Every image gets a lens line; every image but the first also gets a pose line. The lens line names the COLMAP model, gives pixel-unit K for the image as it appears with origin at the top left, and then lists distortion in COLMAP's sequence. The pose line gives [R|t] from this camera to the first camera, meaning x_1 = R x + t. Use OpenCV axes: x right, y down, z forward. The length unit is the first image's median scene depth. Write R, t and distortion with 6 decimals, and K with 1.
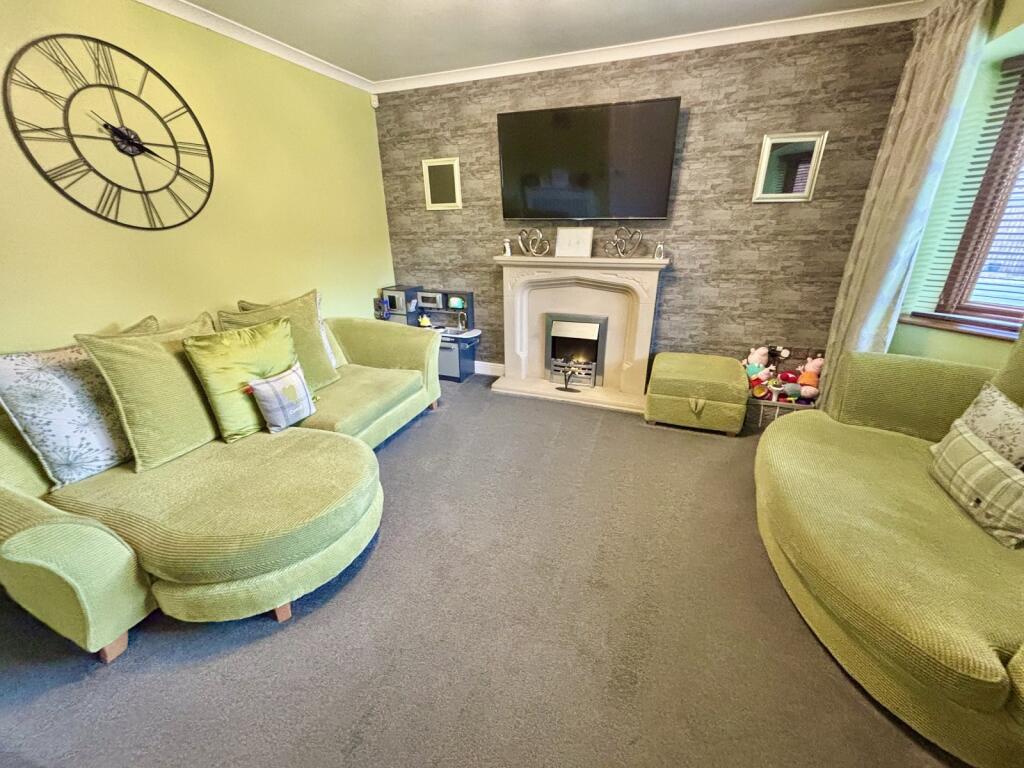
lens RADIAL K [[413.2, 0, 509.1], [0, 413.2, 384.3], [0, 0, 1]] dist [0.007003, 0.000329]
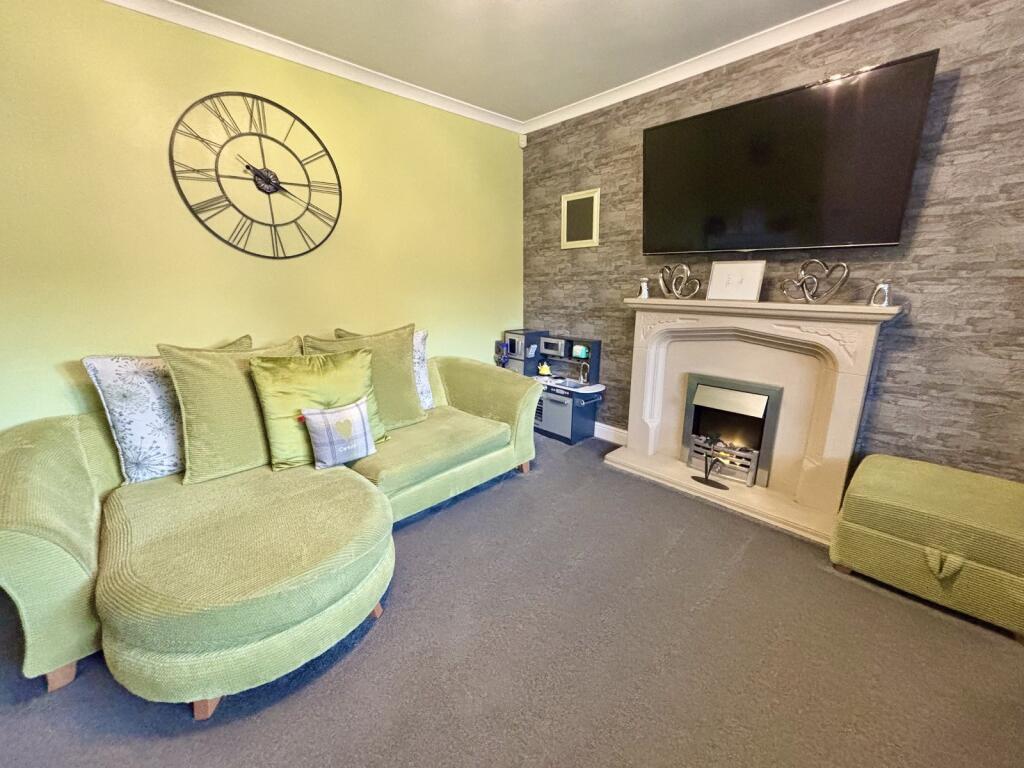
lens RADIAL K [[413.2, 0, 513.3], [0, 413.2, 384.3], [0, 0, 1]] dist [0.007003, 0.000329]
pose [[0.906692, 0.111199, -0.406871, 0.131982], [-0.161797, 0.982524, -0.092029, -0.039111], [0.389527, 0.149272, 0.908838, 0.233243]]
